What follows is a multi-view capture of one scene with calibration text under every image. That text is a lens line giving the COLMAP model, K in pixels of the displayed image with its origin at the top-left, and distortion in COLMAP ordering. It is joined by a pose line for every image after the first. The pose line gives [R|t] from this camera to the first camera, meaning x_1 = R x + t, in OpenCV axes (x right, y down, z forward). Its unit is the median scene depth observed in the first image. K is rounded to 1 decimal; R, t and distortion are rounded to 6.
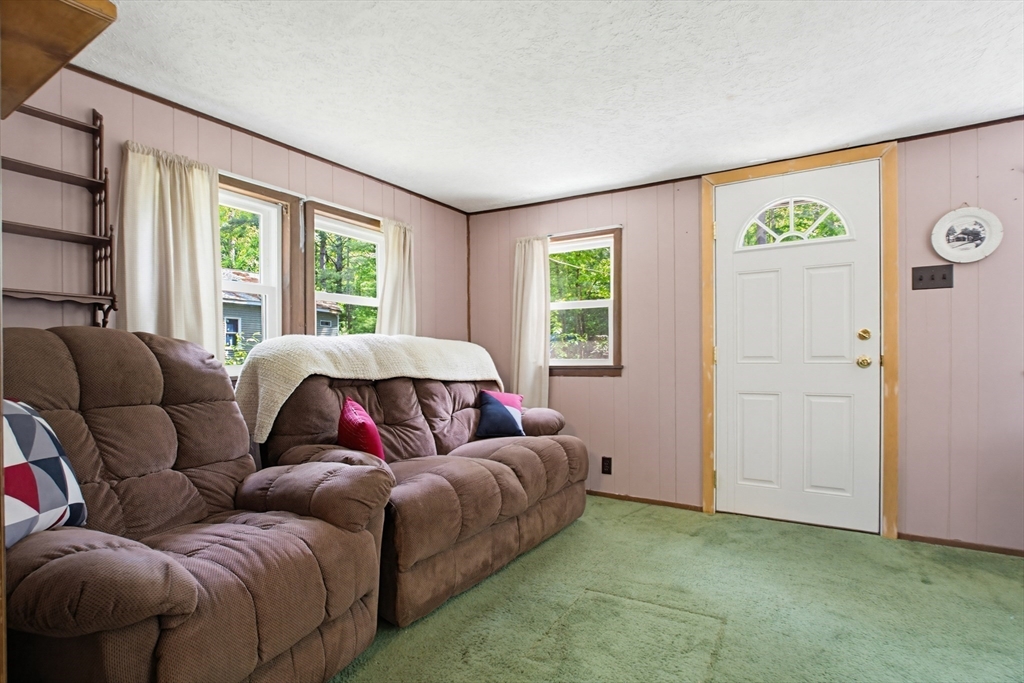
lens RADIAL K [[502.9, 0, 518.2], [0, 502.9, 351.3], [0, 0, 1]] dist [-0.001970, 0.014539]
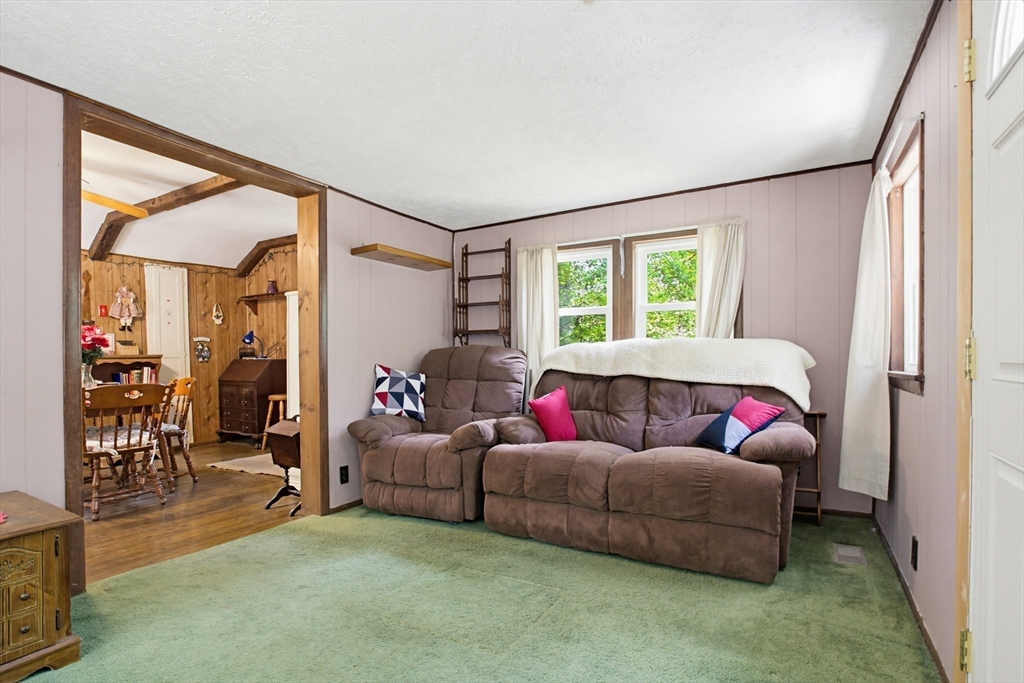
lens RADIAL K [[502.9, 0, 518.2], [0, 502.9, 351.3], [0, 0, 1]] dist [-0.001970, 0.014539]
pose [[0.061488, -0.004617, -0.998097, 0.956841], [0.012039, 0.999920, -0.003884, -0.002544], [0.998035, -0.011778, 0.061539, 0.705689]]
